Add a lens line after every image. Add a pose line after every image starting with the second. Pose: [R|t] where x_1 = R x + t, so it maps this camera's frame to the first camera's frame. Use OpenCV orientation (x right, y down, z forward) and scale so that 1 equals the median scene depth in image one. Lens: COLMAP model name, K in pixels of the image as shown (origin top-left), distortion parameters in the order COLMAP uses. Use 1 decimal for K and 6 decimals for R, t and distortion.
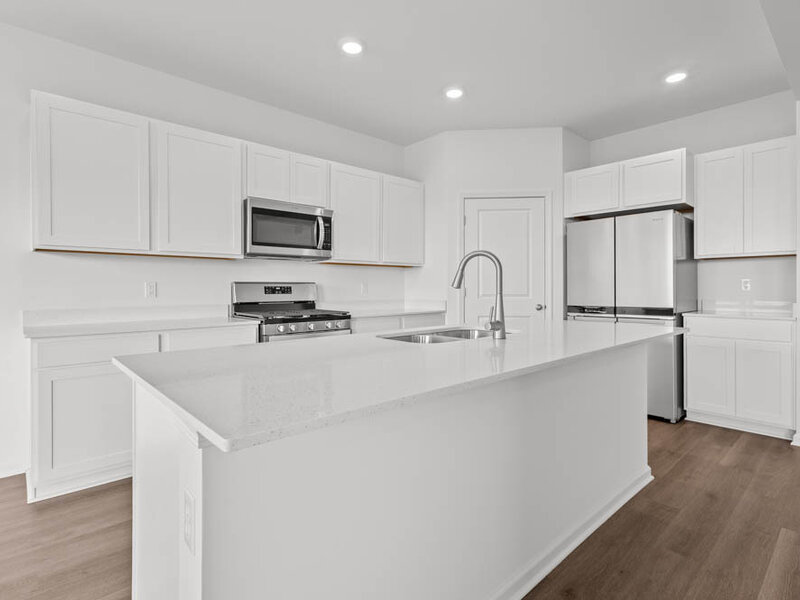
lens RADIAL K [[417.4, 0, 401.2], [0, 417.4, 289.3], [0, 0, 1]] dist [0.008507, -0.000231]
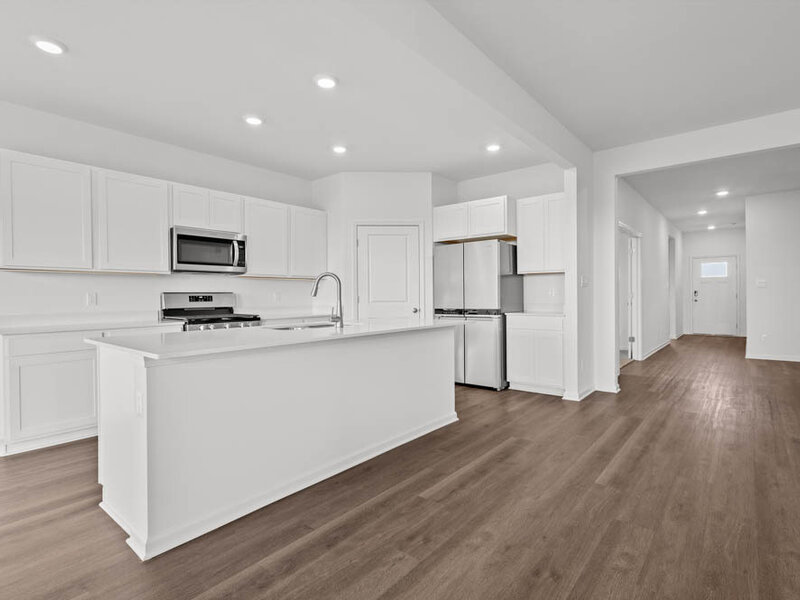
lens RADIAL K [[411.0, 0, 400.0], [0, 411.0, 300.0], [0, 0, 1]] dist [0.013441, -0.000497]
pose [[0.990403, -0.007873, 0.137986, 0.128365], [0.007037, 0.999954, 0.006549, 0.002108], [-0.138032, -0.005515, 0.990412, -0.312882]]
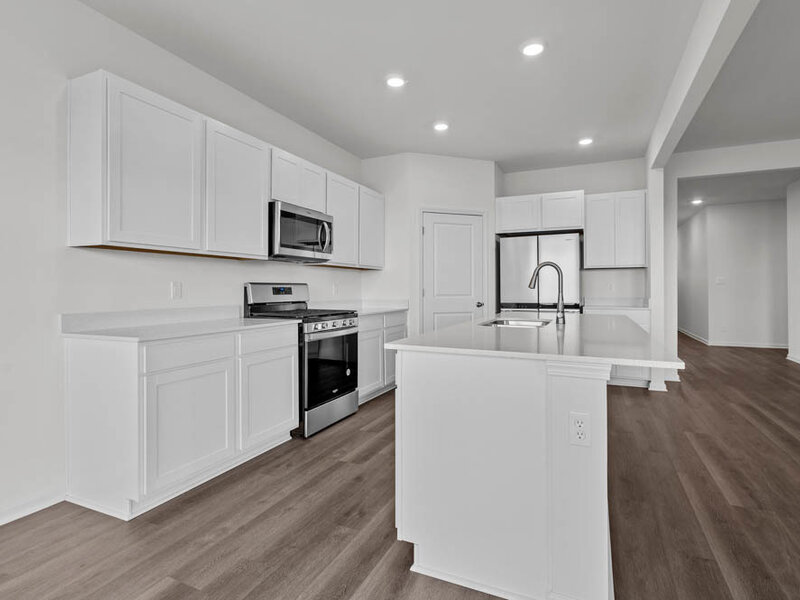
lens RADIAL K [[417.4, 0, 401.2], [0, 417.4, 289.3], [0, 0, 1]] dist [0.008507, -0.000231]
pose [[0.920751, 0.000148, 0.390151, -0.433554], [0.001094, 0.999995, -0.002961, 0.001481], [-0.390149, 0.003153, 0.920746, -0.056361]]
